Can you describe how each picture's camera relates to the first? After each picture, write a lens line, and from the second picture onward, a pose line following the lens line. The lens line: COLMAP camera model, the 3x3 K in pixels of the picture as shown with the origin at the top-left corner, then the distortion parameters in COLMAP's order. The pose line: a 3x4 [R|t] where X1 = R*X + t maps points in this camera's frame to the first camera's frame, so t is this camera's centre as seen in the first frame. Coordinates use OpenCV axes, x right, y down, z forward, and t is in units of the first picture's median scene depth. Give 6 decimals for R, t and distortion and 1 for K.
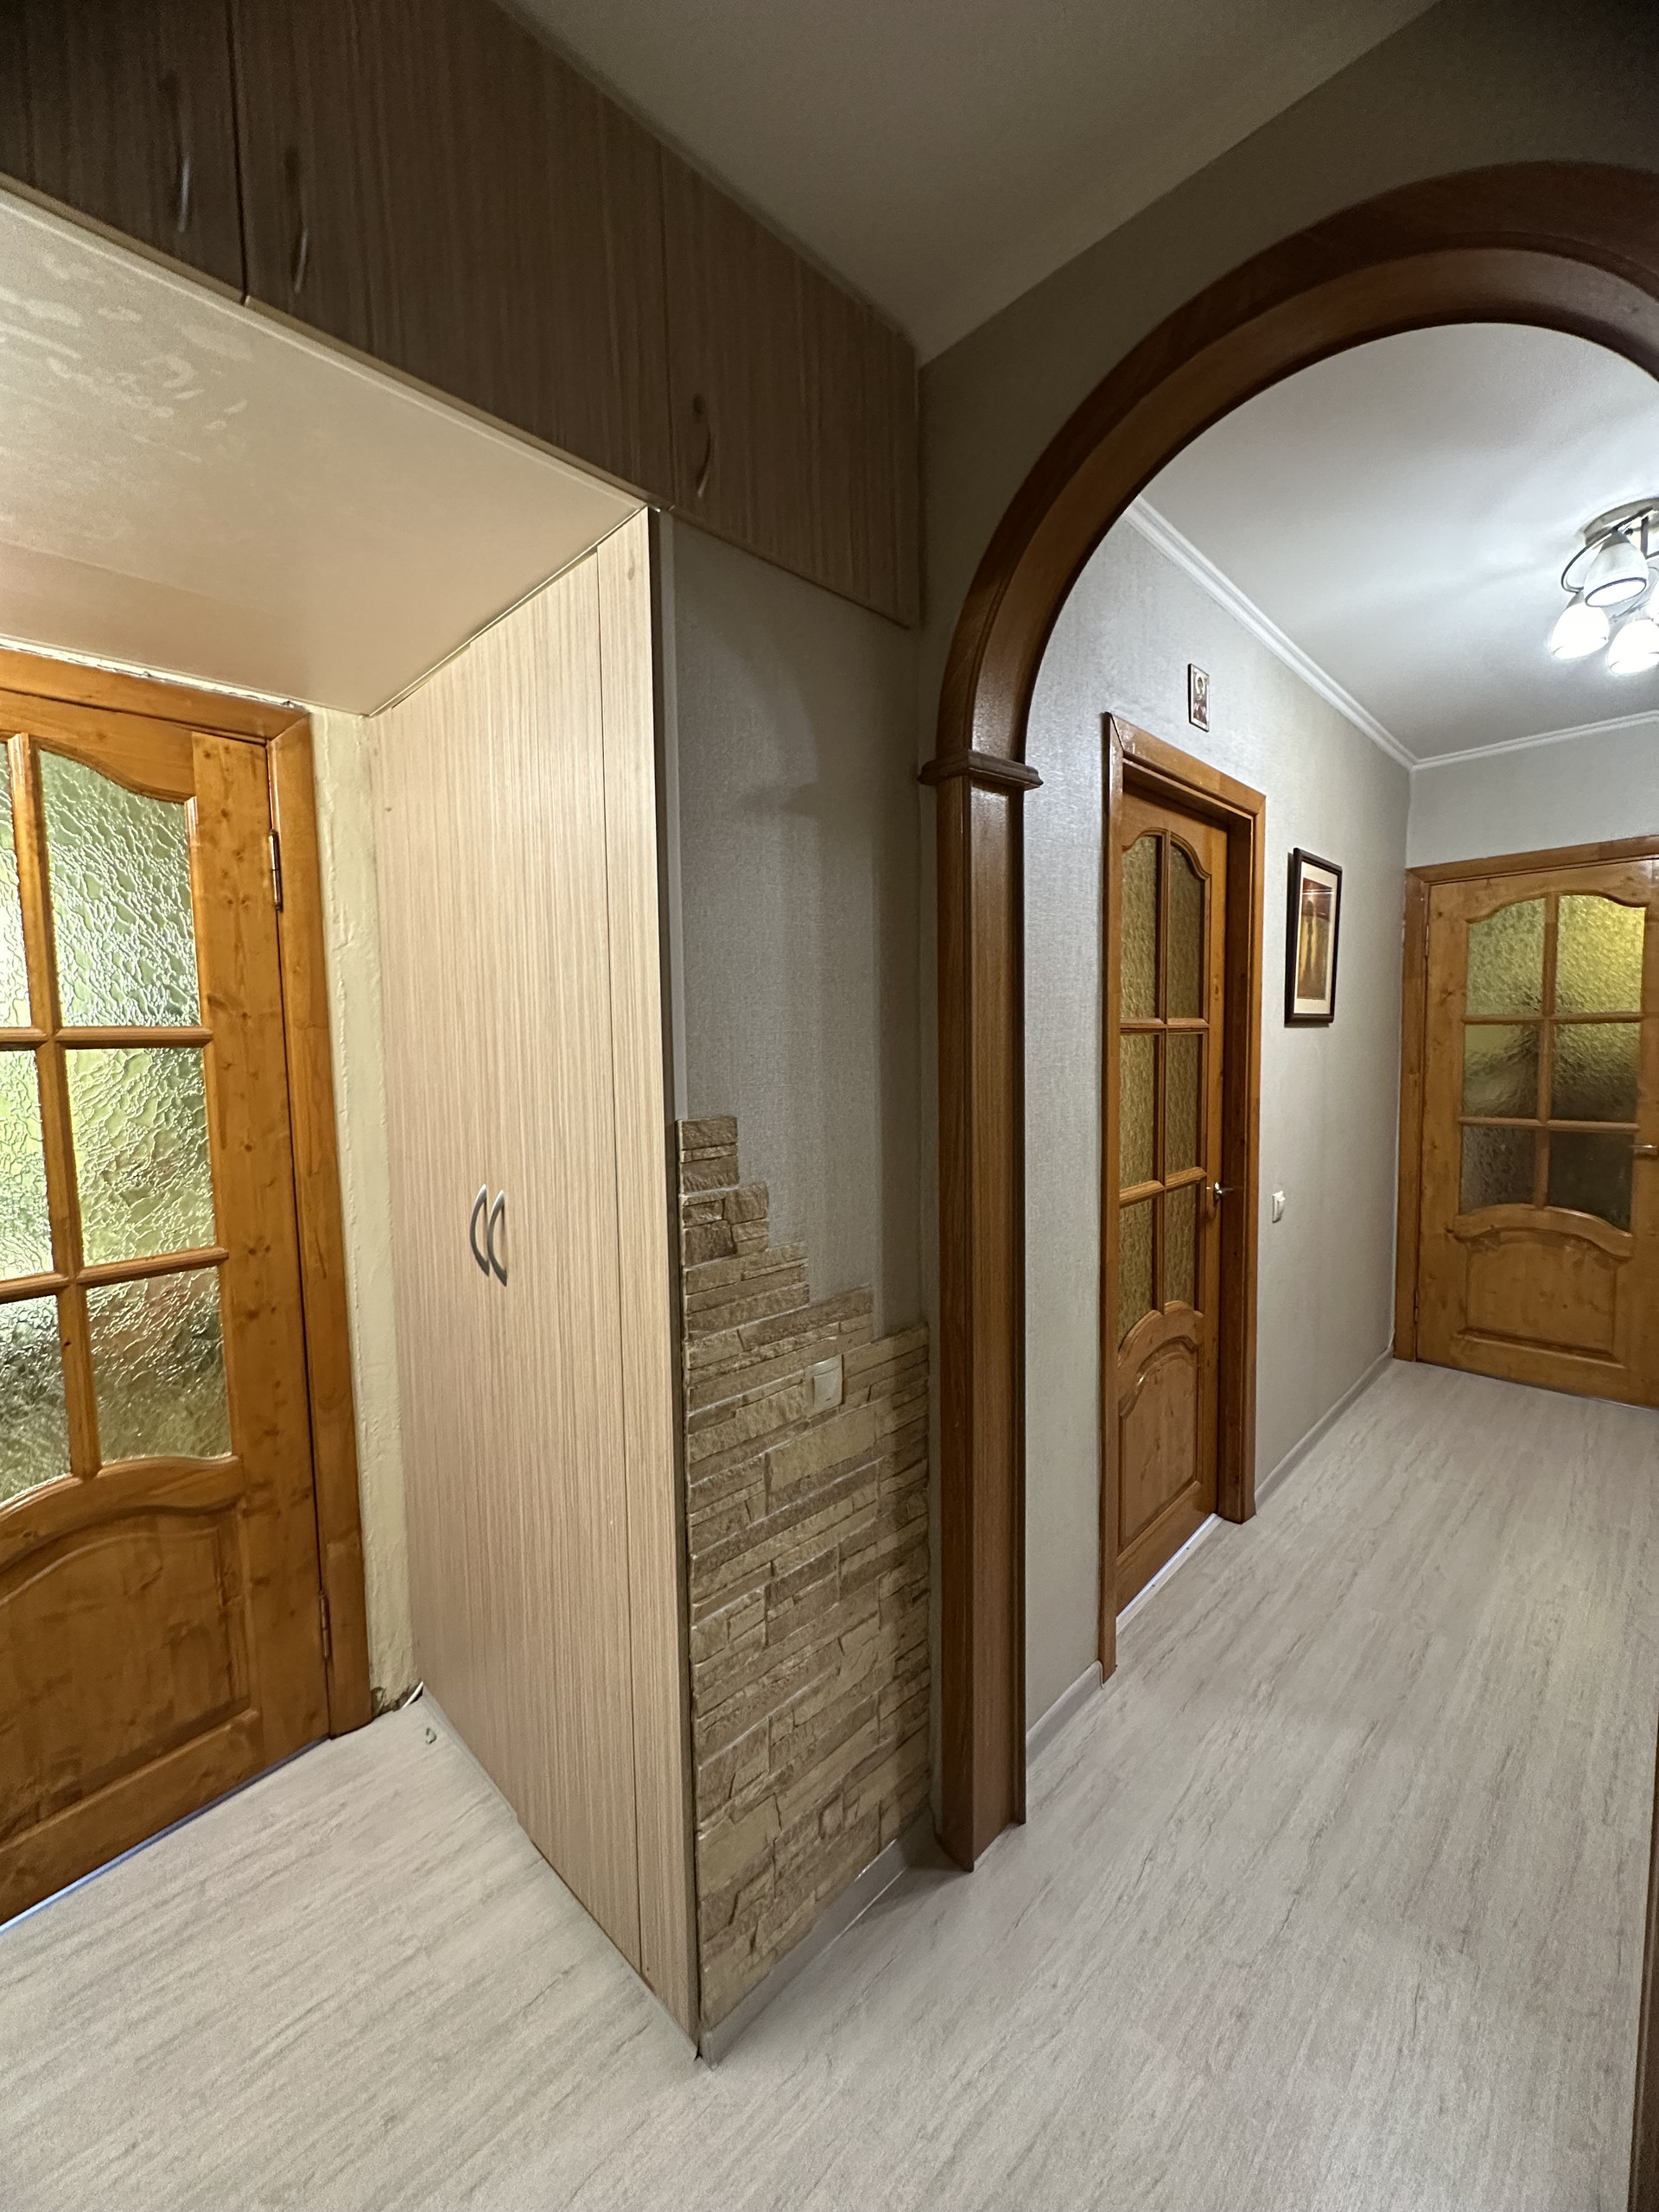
lens RADIAL K [[884.1, 0, 831.5], [0, 884.1, 1103.3], [0, 0, 1]] dist [-0.000080, 0.000046]
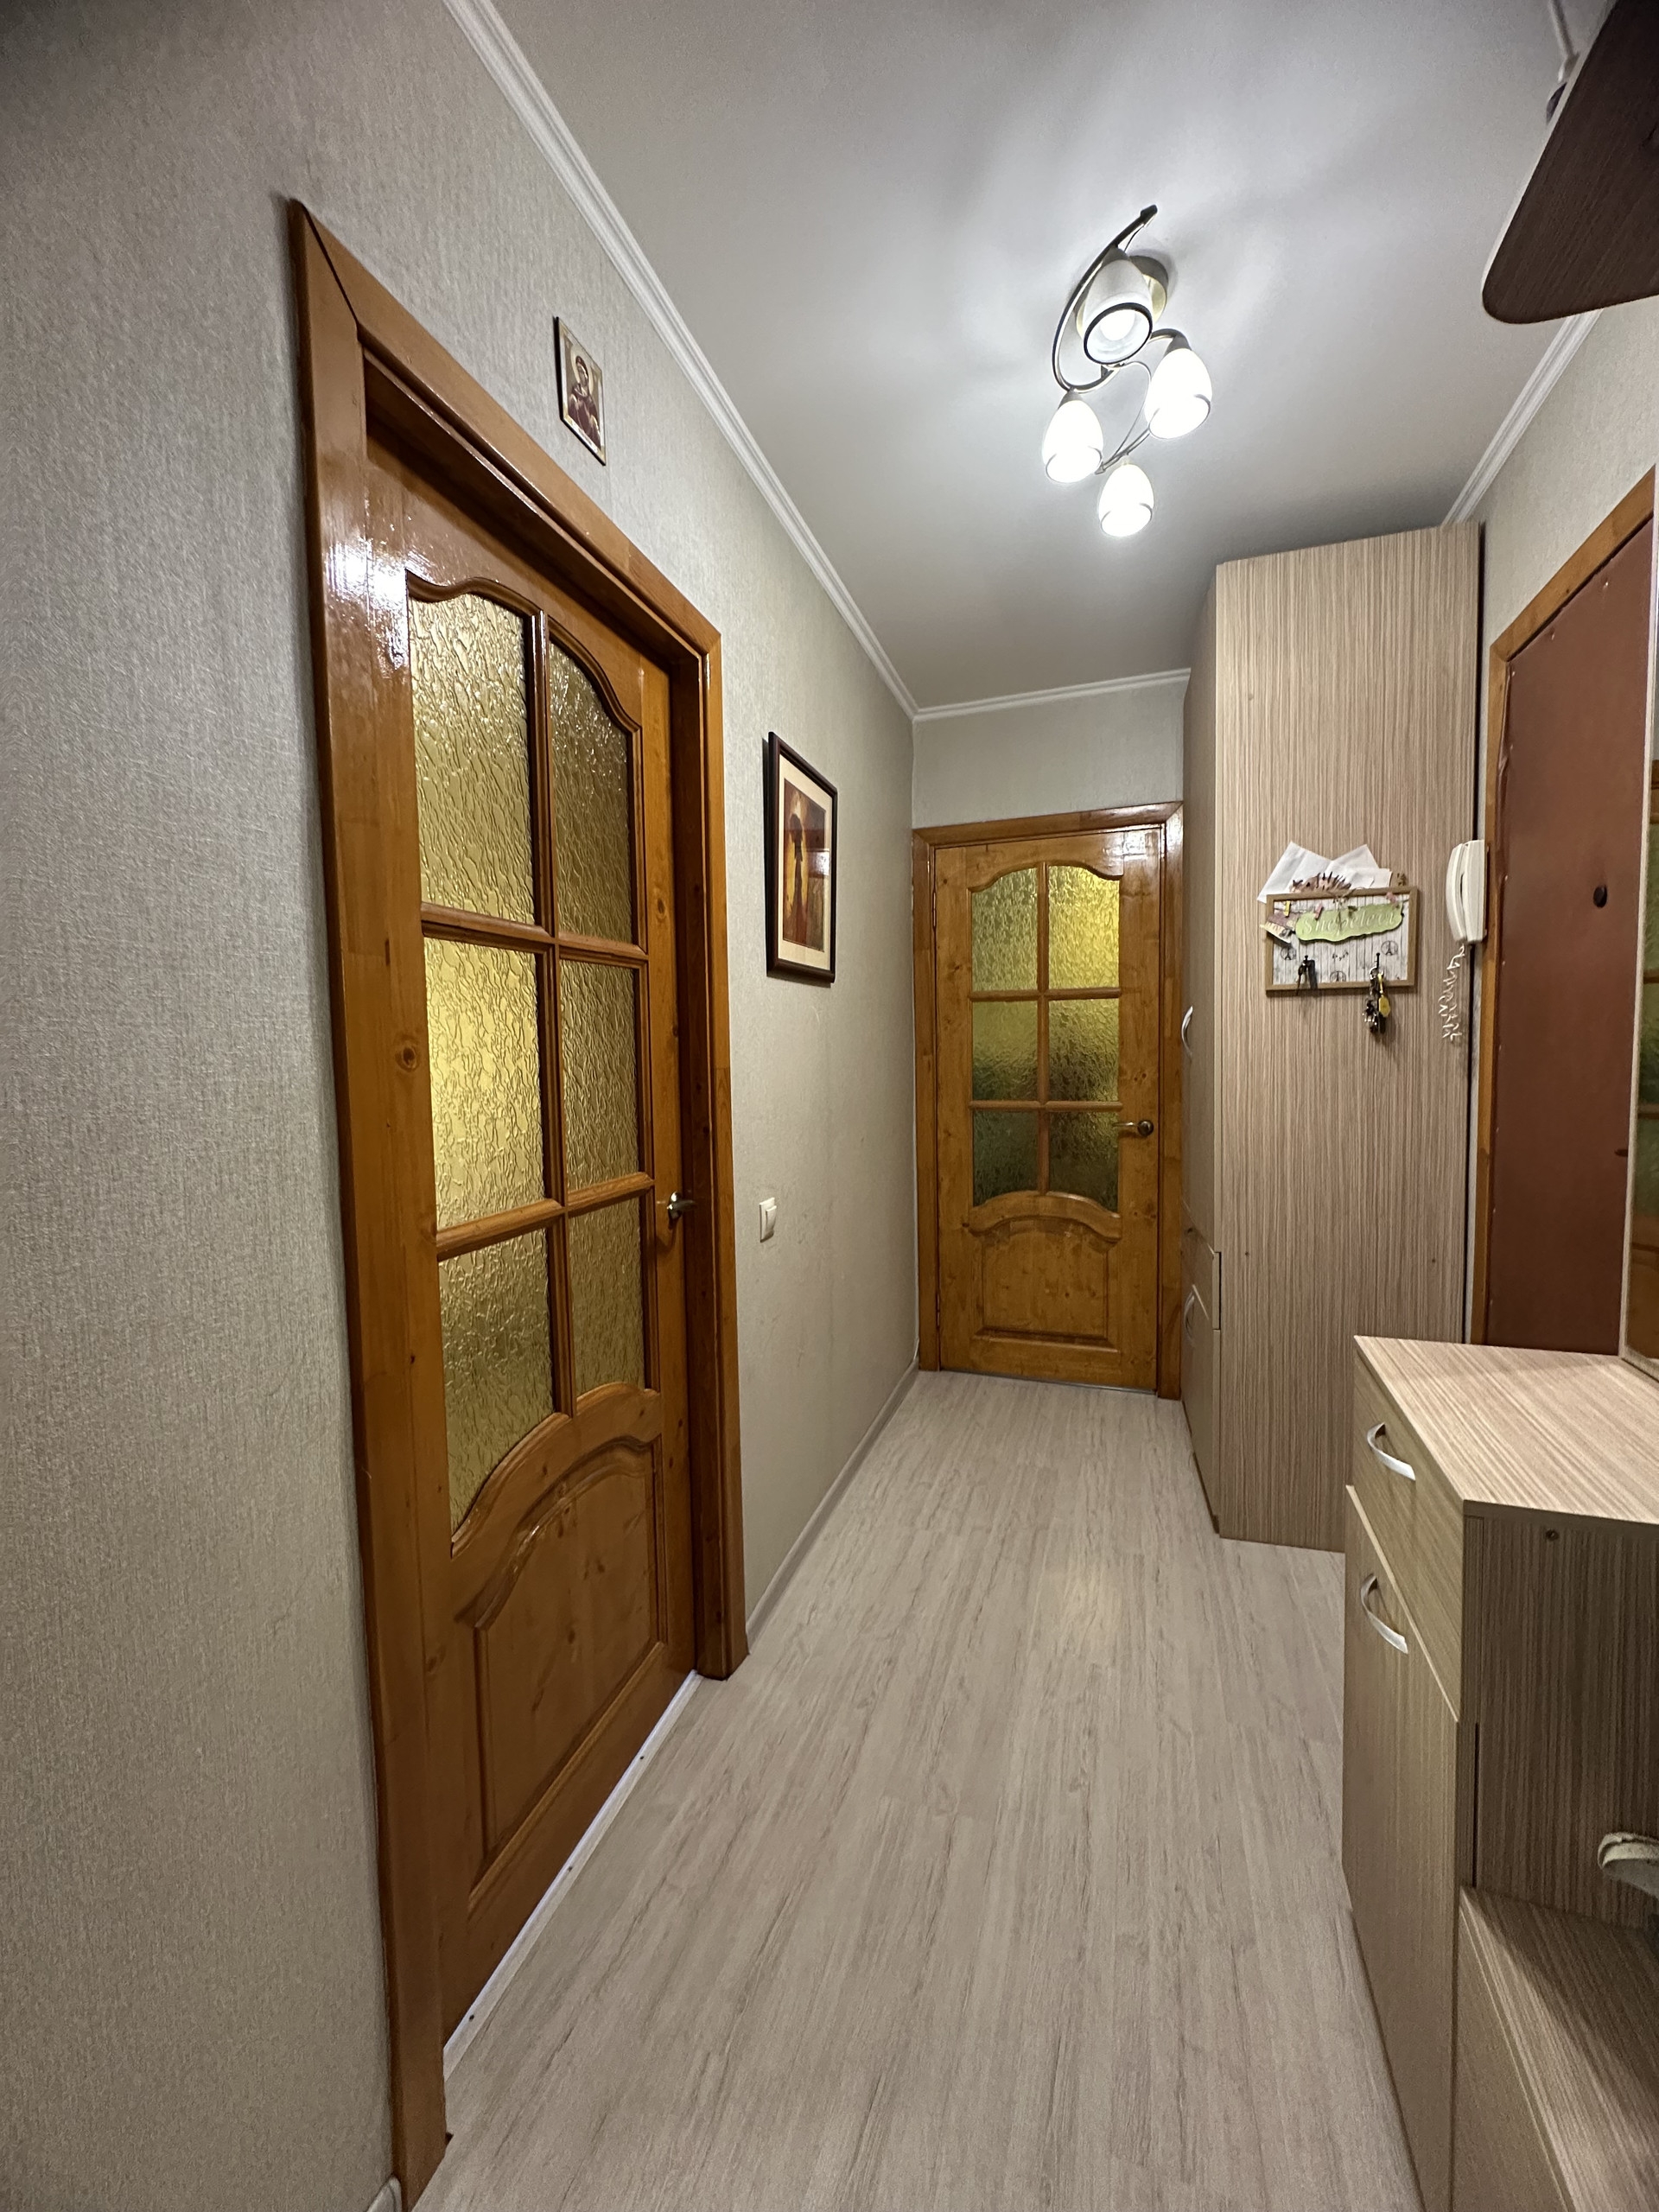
lens RADIAL K [[884.1, 0, 831.5], [0, 884.1, 1103.3], [0, 0, 1]] dist [-0.000080, 0.000046]
pose [[0.897167, -0.023943, 0.441042, 0.191862], [0.031592, 0.999451, -0.010008, 0.024704], [-0.440560, 0.022913, 0.897431, 0.260597]]
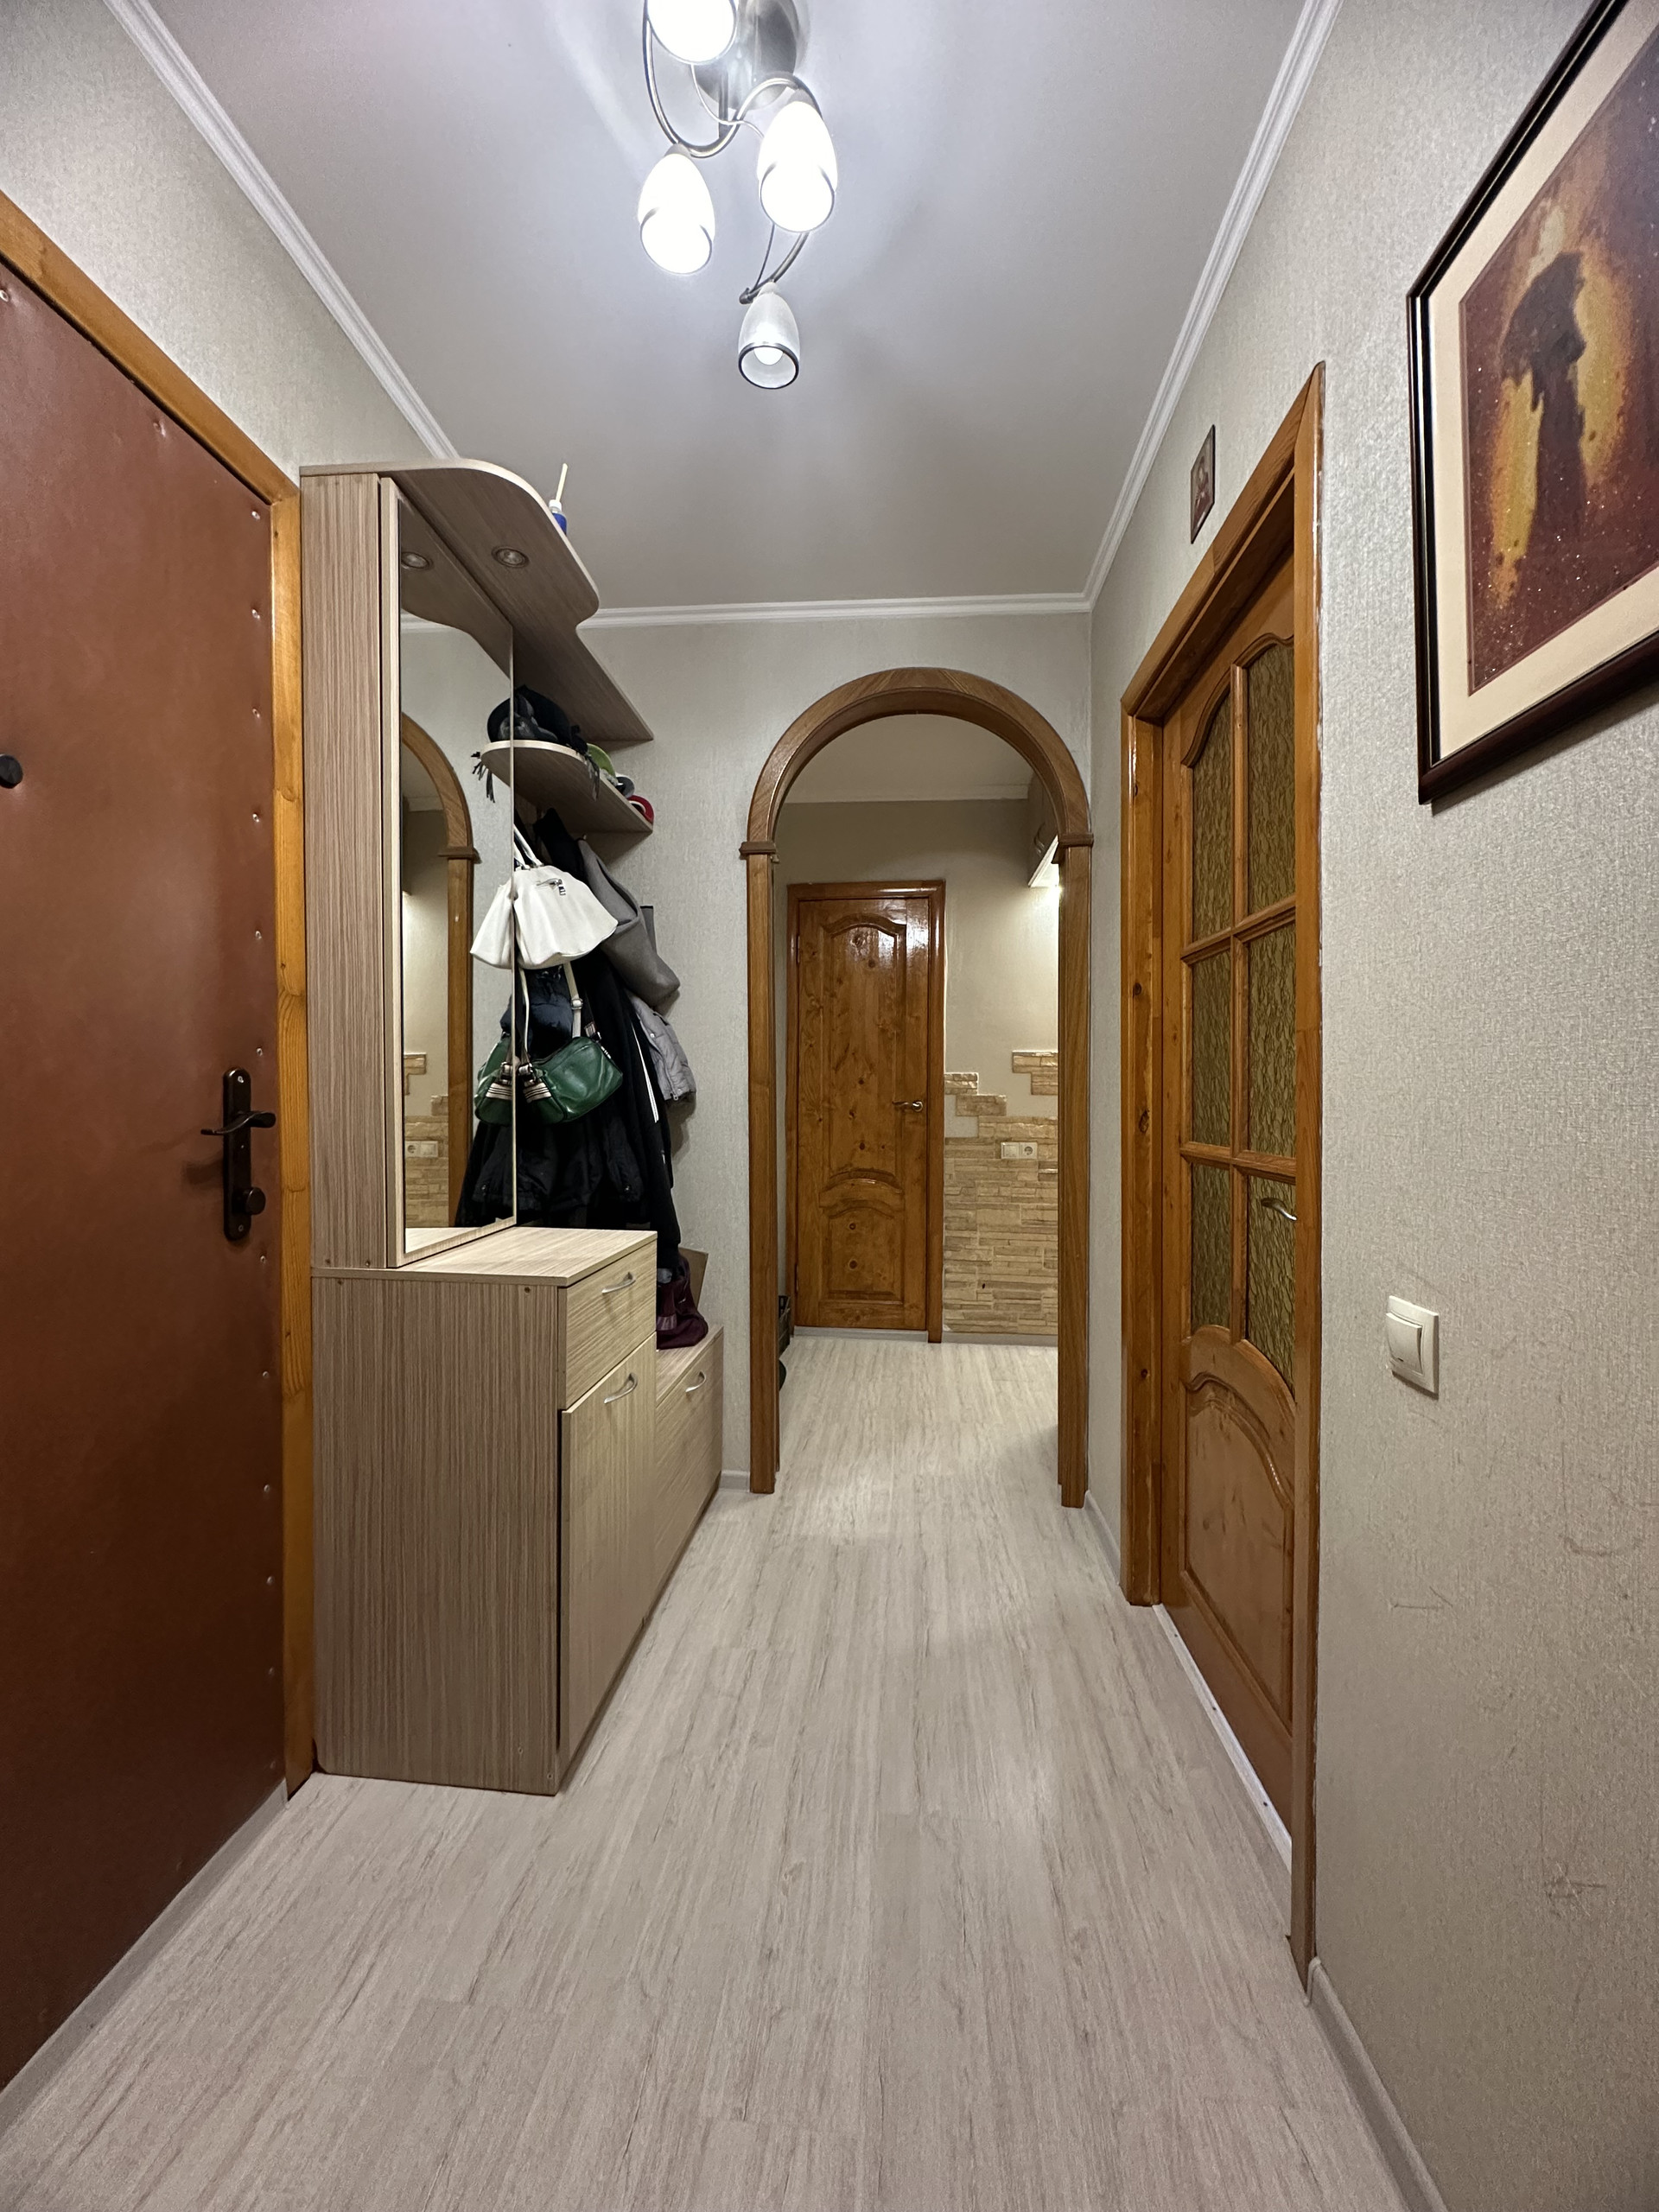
lens RADIAL K [[884.1, 0, 831.5], [0, 884.1, 1103.3], [0, 0, 1]] dist [-0.000080, 0.000046]
pose [[-0.765674, 0.025669, -0.642717, 0.748636], [-0.033073, 0.996311, 0.079191, 0.003843], [0.642378, 0.081891, -0.762000, 0.928330]]
